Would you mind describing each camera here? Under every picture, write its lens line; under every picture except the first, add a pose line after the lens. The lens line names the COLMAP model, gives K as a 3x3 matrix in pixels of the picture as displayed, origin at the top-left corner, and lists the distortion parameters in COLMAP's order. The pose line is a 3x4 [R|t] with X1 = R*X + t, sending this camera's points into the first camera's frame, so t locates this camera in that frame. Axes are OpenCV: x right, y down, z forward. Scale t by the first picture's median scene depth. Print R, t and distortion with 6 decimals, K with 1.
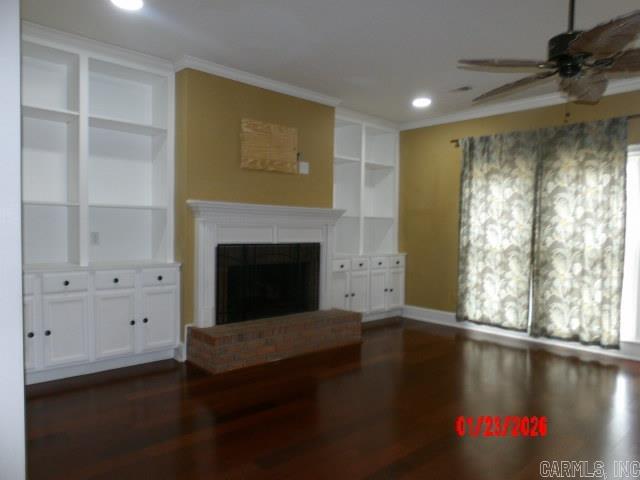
lens RADIAL K [[451.5, 0, 319.2], [0, 451.5, 242.0], [0, 0, 1]] dist [-0.039116, 0.014243]
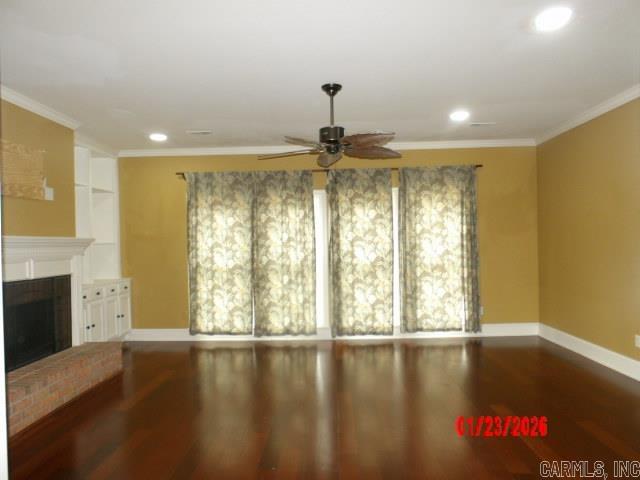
lens RADIAL K [[451.5, 0, 321.5], [0, 451.5, 239.2], [0, 0, 1]] dist [-0.039116, 0.014243]
pose [[0.697152, -0.020424, 0.716633, -0.292085], [0.049109, 0.998607, -0.019313, -0.027054], [-0.715240, 0.048657, 0.697183, -0.021475]]
